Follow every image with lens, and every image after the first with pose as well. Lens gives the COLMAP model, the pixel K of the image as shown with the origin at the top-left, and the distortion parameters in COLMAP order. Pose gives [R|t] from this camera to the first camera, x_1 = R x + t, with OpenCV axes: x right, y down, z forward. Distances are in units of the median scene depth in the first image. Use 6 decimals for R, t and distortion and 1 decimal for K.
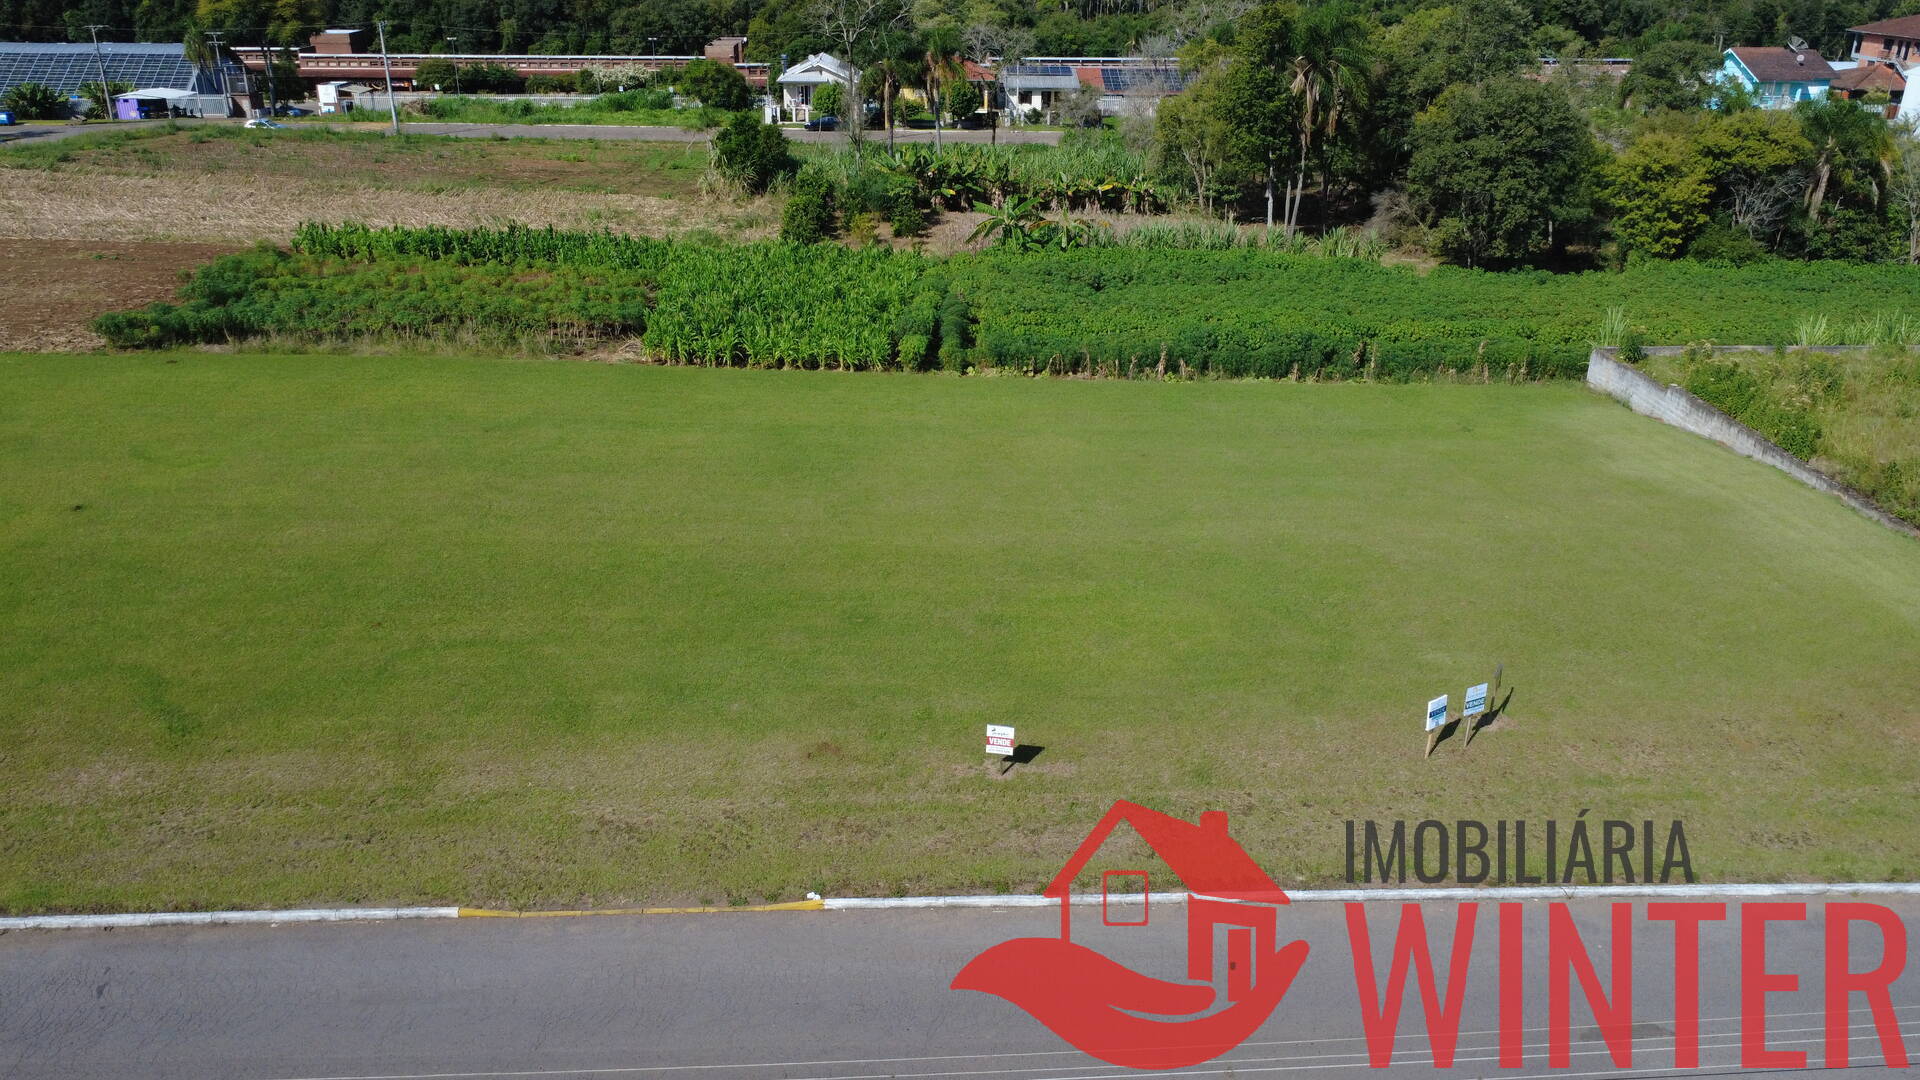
lens RADIAL K [[1438.2, 0, 1013.8], [0, 1438.2, 516.1], [0, 0, 1]] dist [0.005845, -0.003281]
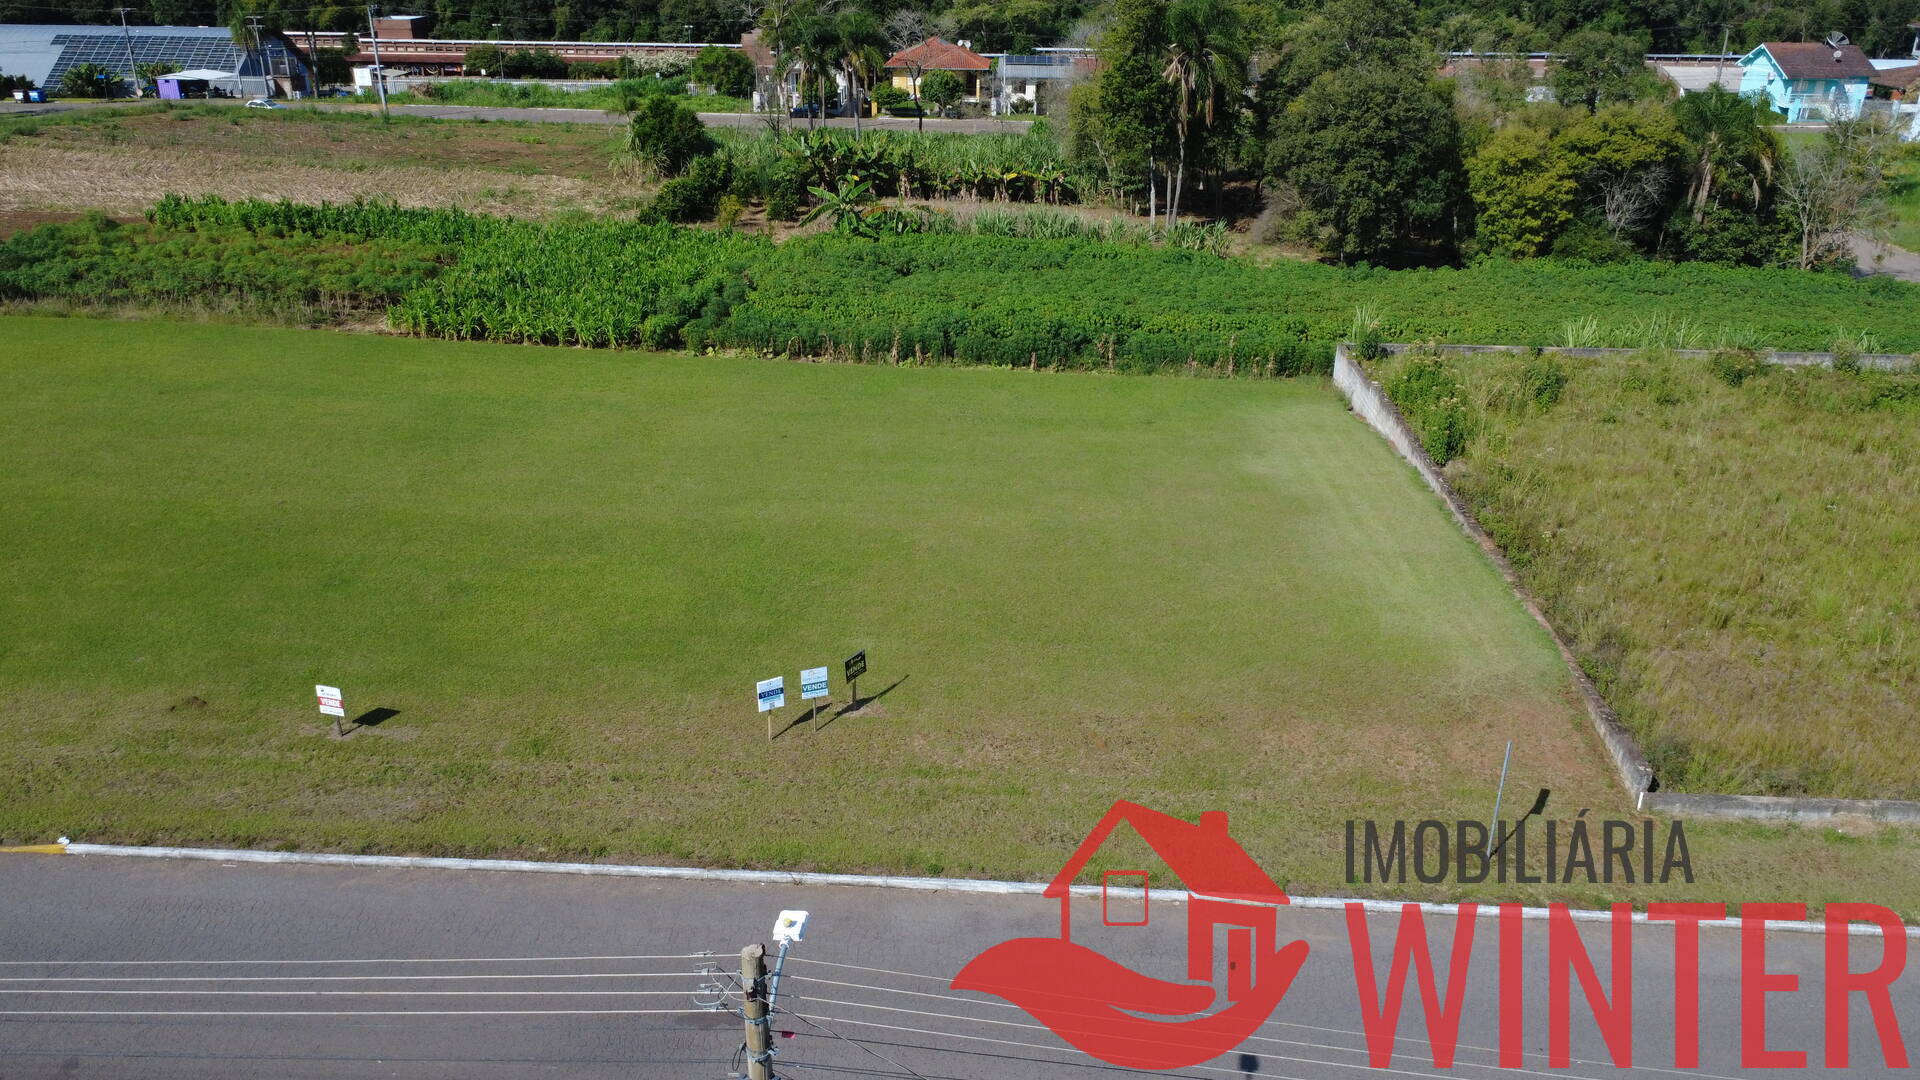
lens RADIAL K [[1438.2, 0, 992.0], [0, 1438.2, 524.2], [0, 0, 1]] dist [0.005845, -0.003281]
pose [[0.995869, 0.036128, -0.083302, 0.181548], [-0.035327, 0.999314, 0.011078, 0.001338], [0.083645, -0.008090, 0.996463, 0.010831]]
